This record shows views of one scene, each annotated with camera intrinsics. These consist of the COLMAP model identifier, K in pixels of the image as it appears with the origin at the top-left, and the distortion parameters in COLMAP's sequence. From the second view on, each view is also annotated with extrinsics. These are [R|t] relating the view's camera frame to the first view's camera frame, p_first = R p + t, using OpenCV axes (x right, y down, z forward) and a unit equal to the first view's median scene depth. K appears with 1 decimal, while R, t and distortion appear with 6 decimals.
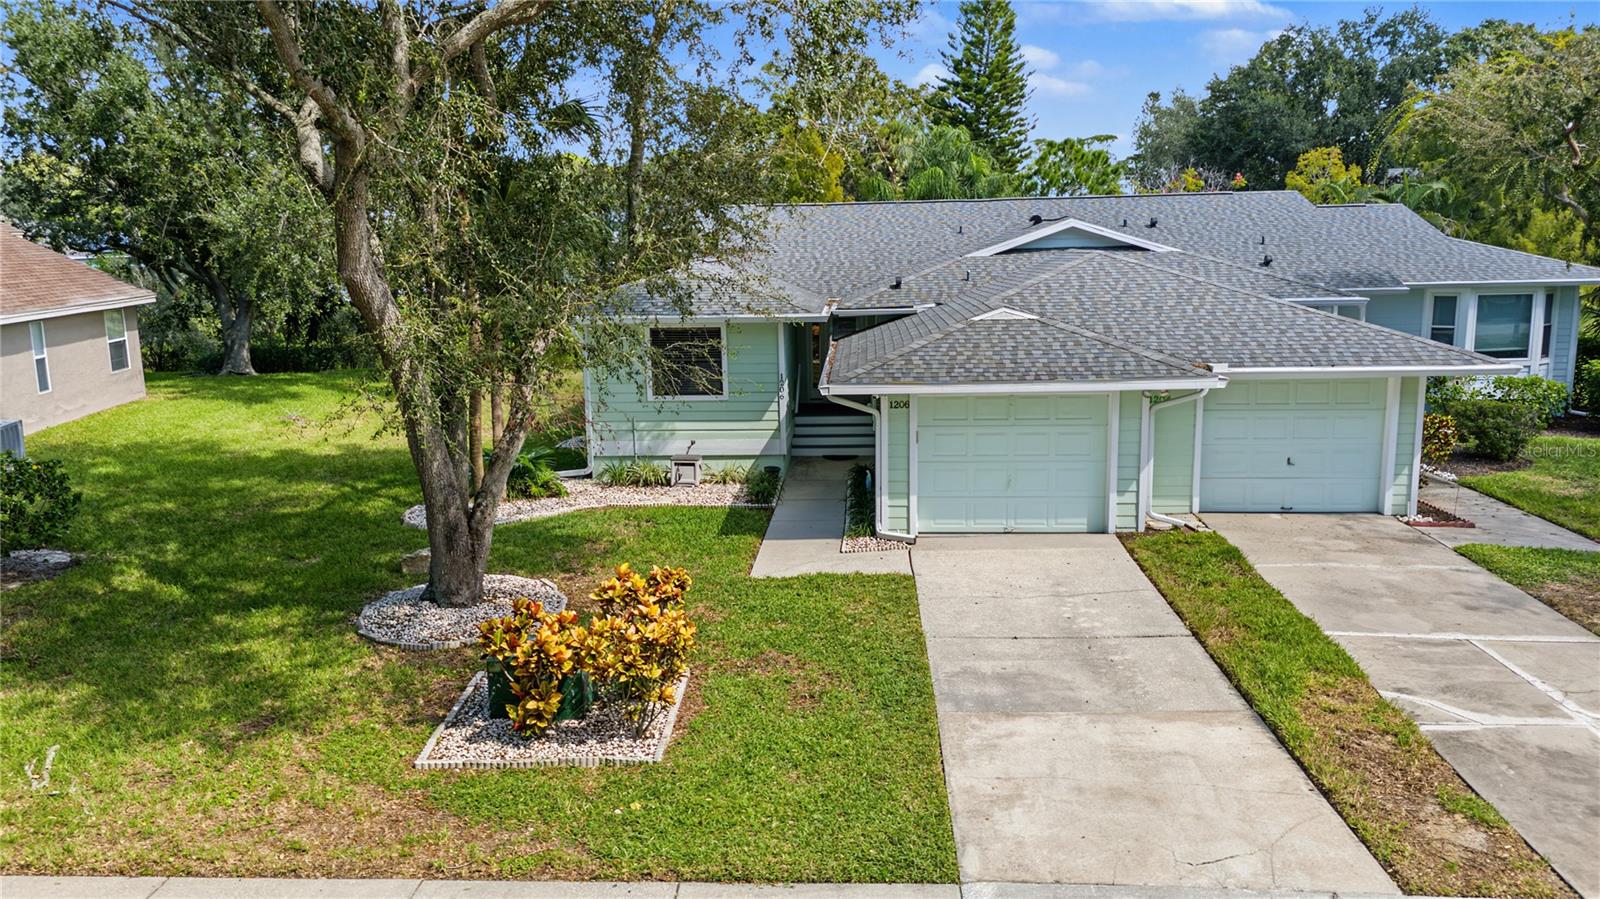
lens RADIAL K [[1150.7, 0, 794.7], [0, 1150.7, 451.9], [0, 0, 1]] dist [0.006889, -0.002323]
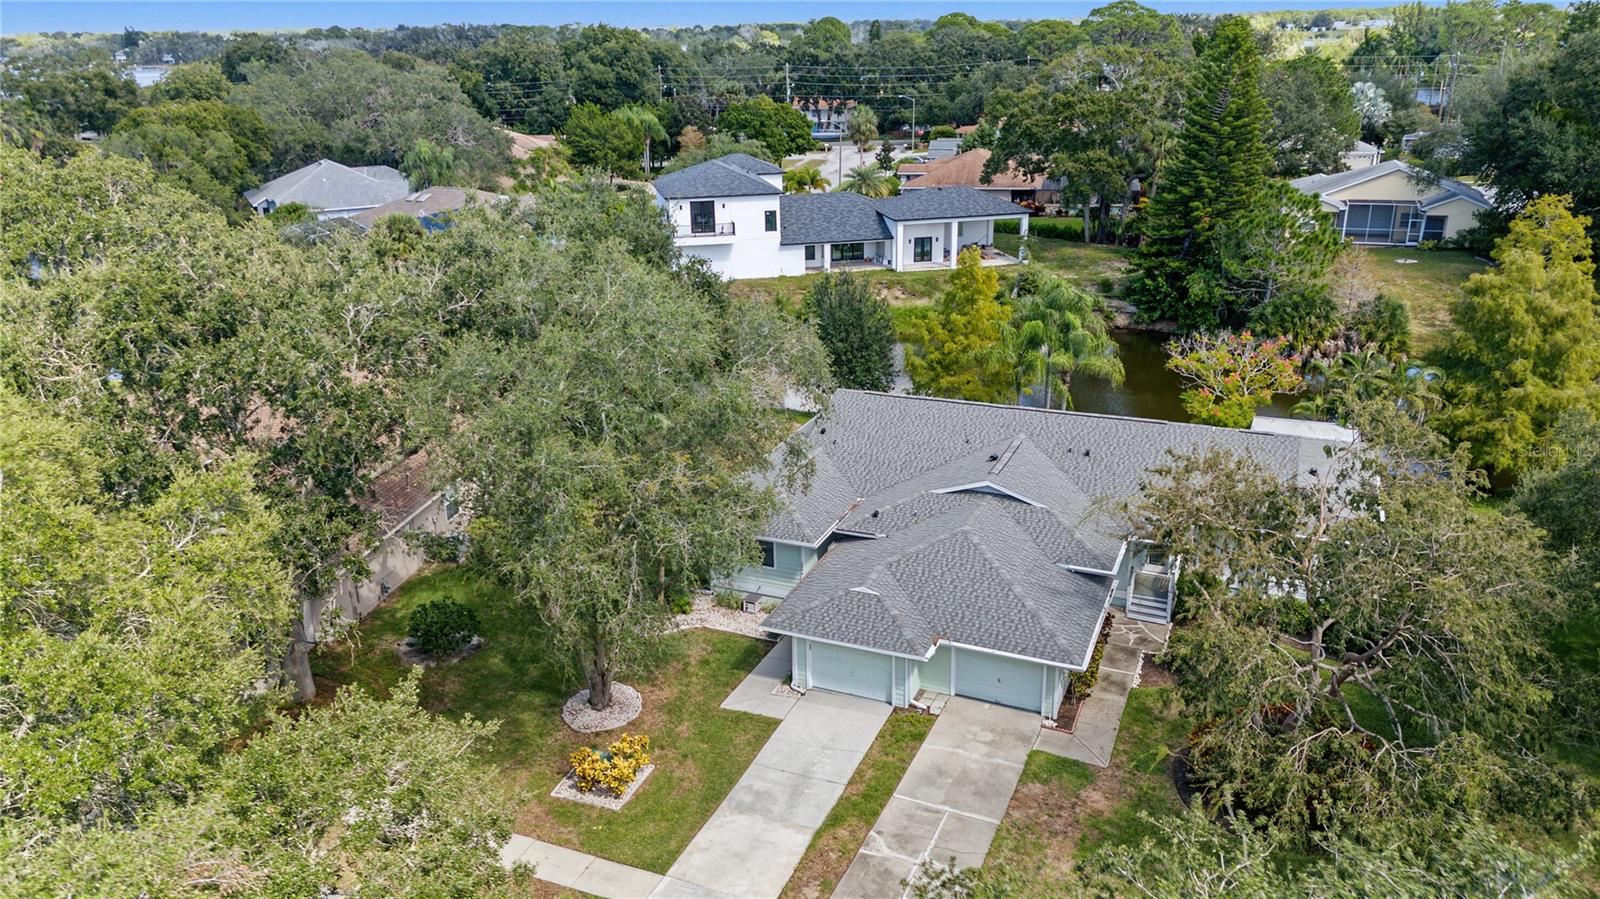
lens RADIAL K [[1150.7, 0, 799.7], [0, 1150.7, 448.3], [0, 0, 1]] dist [0.006889, -0.002323]
pose [[0.942353, 0.107447, -0.316900, 1.004633], [-0.053364, 0.983181, 0.174666, -1.034220], [0.330337, -0.147686, 0.932237, -1.312617]]
